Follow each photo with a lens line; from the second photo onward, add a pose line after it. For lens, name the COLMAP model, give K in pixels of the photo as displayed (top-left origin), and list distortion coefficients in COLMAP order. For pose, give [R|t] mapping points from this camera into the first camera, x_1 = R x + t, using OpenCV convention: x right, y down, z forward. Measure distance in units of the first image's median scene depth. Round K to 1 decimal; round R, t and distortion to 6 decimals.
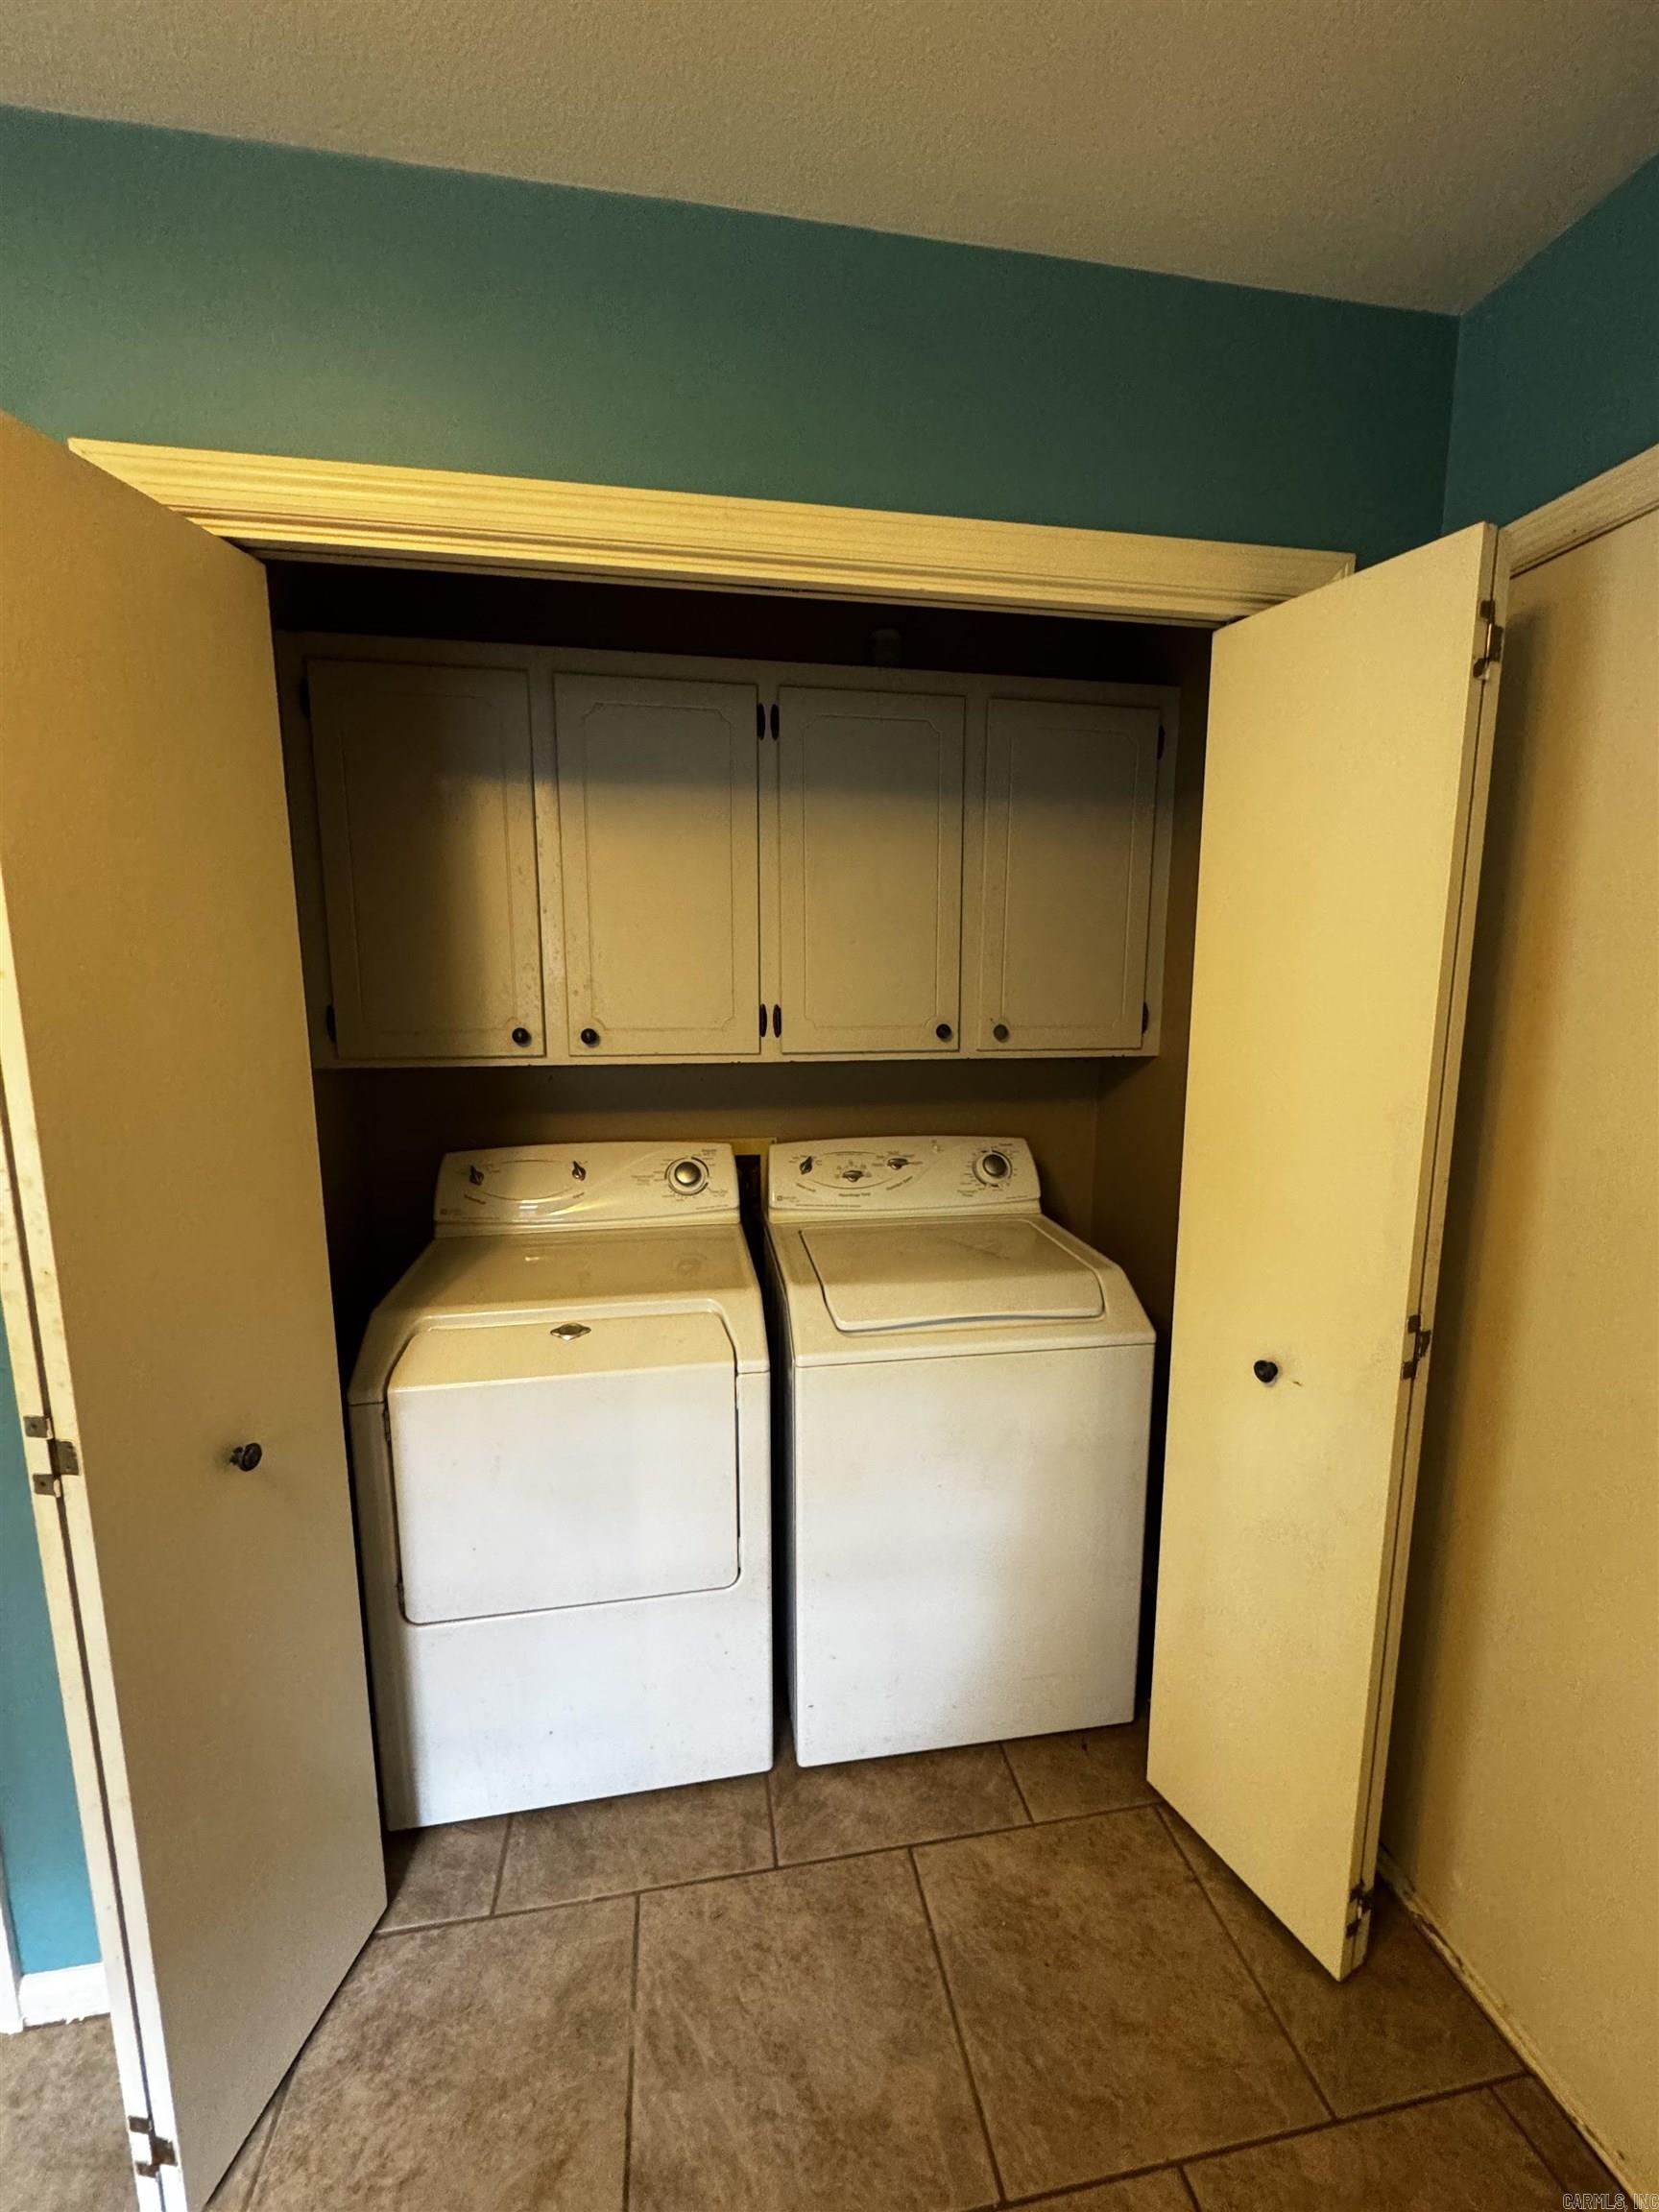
lens RADIAL K [[887.5, 0, 830.2], [0, 887.5, 1105.8], [0, 0, 1]] dist [-0.001772, 0.000210]
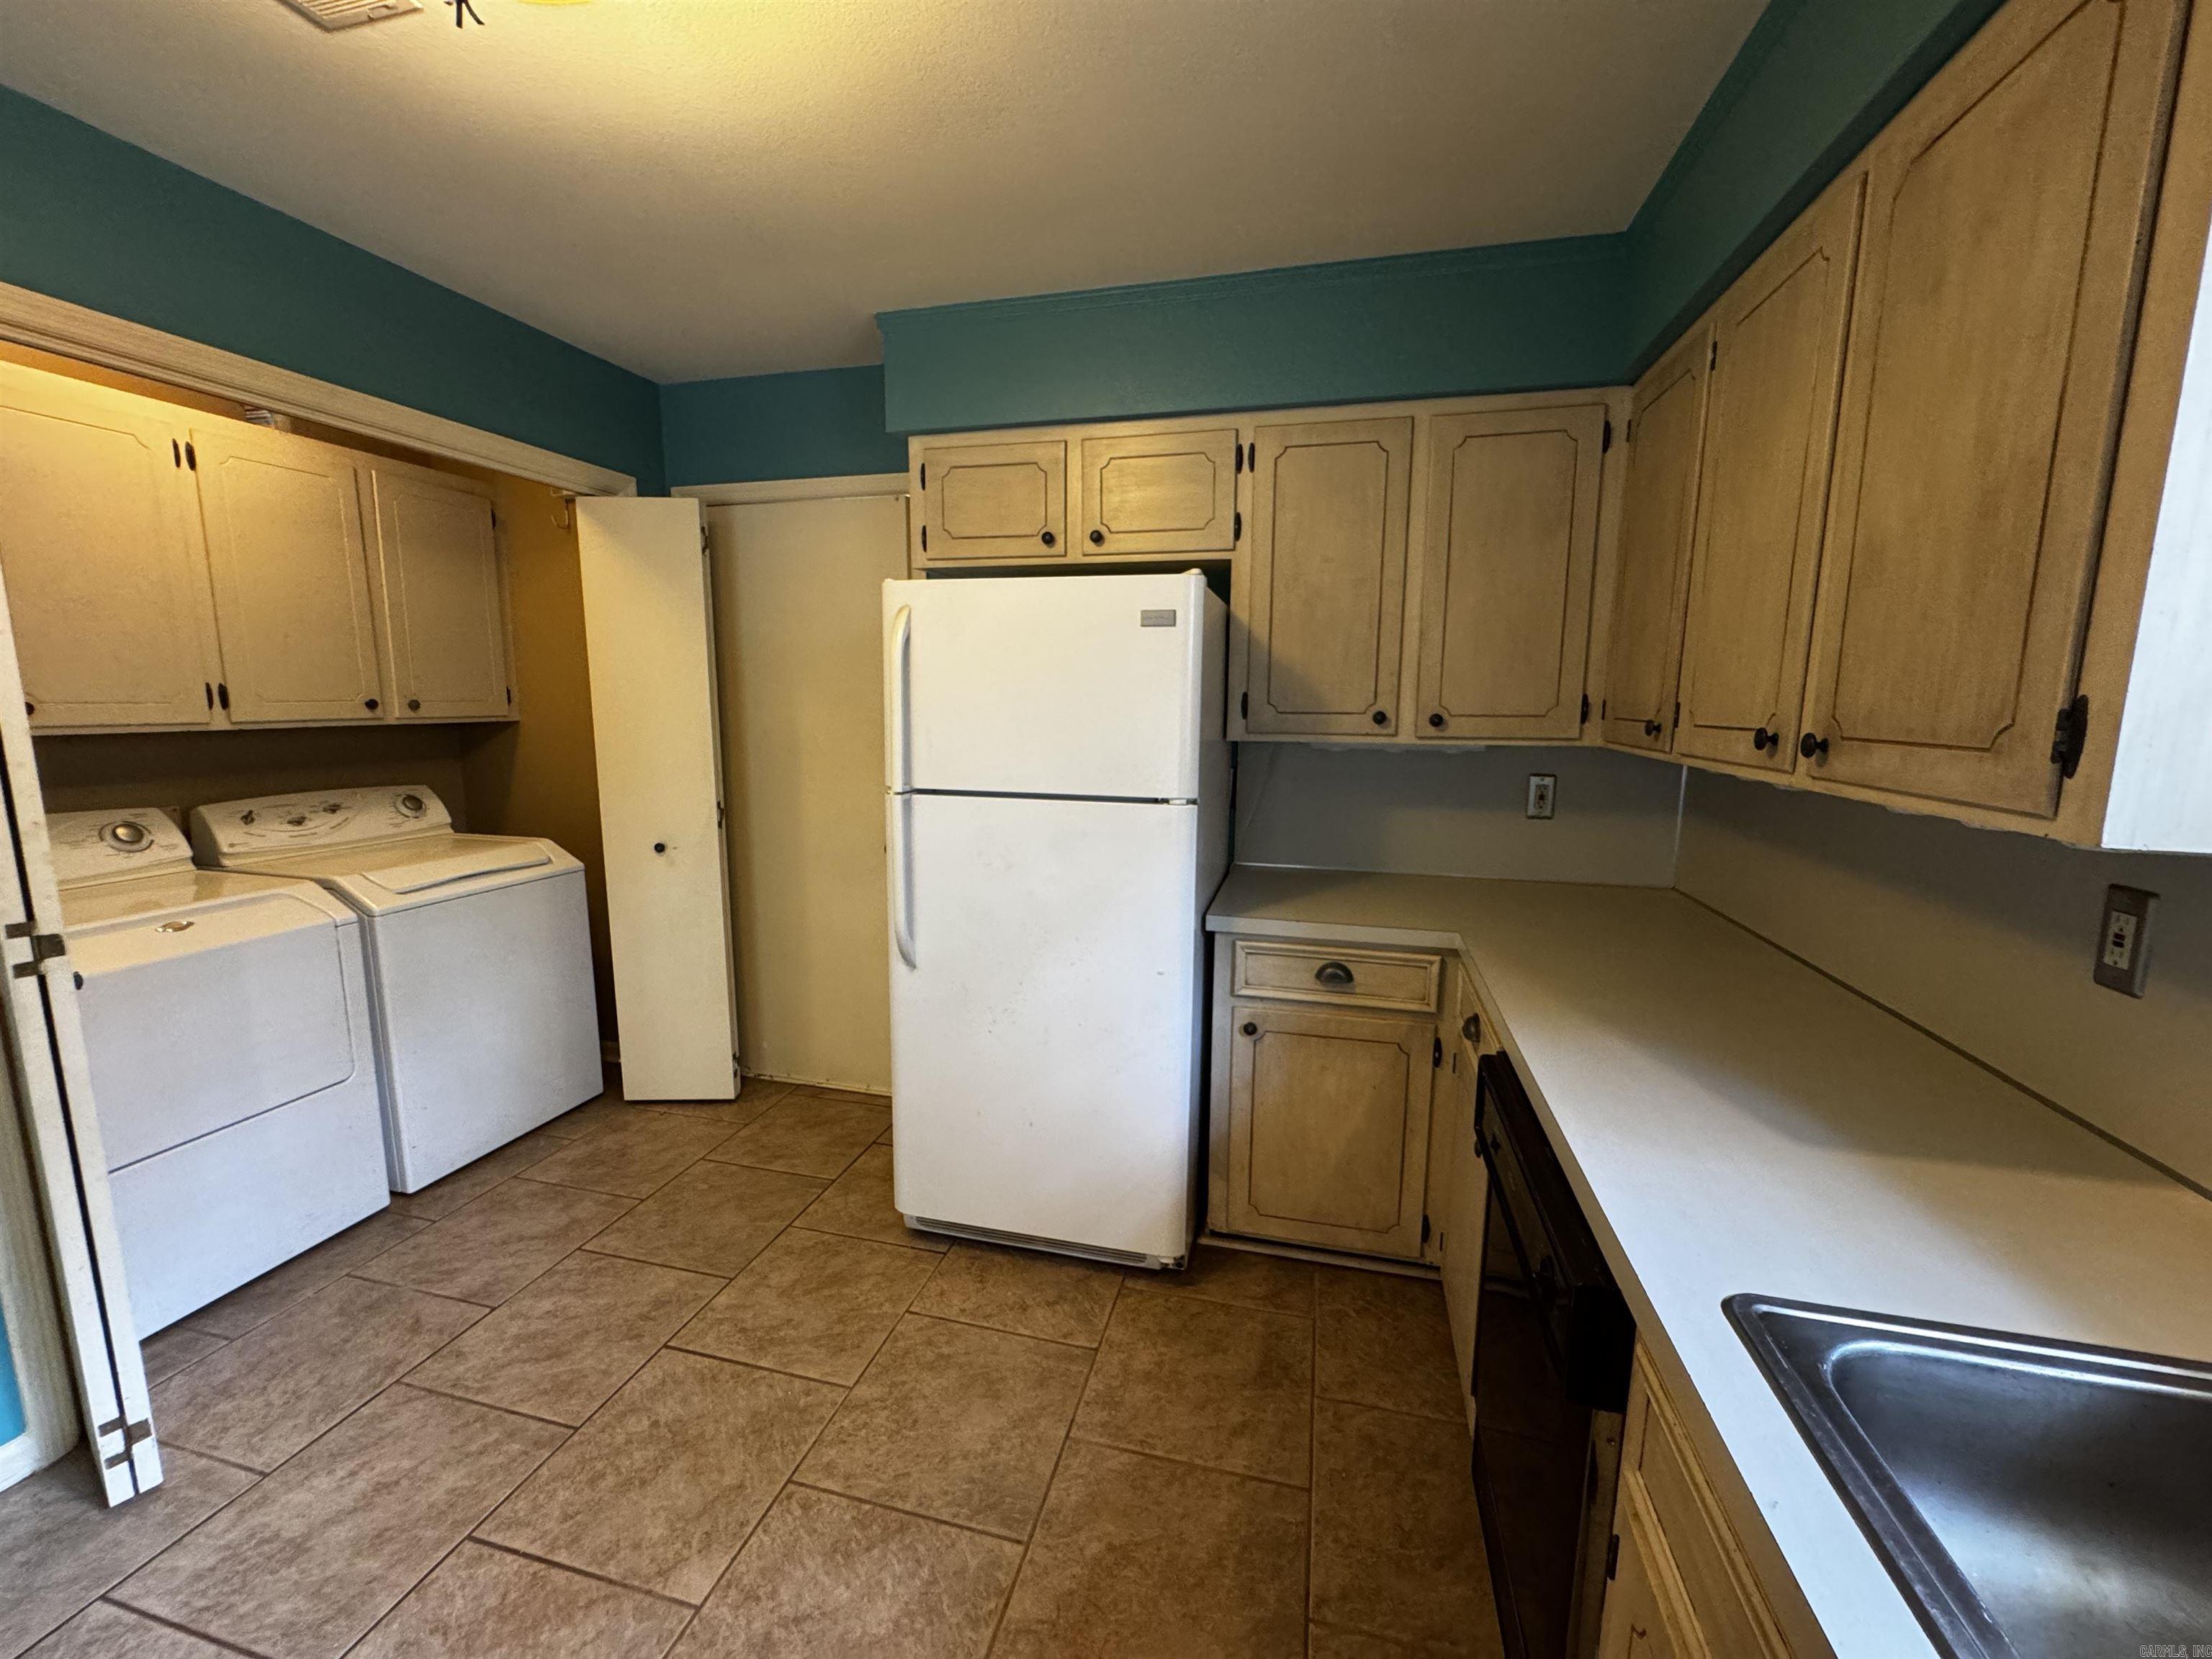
lens RADIAL K [[887.5, 0, 1102.9], [0, 887.5, 828.3], [0, 0, 1]] dist [-0.001772, 0.000210]
pose [[0.413143, -0.134039, 0.900748, -0.833121], [0.133118, 0.987373, 0.085872, 0.173985], [-0.900884, 0.084429, 0.425769, -0.747315]]
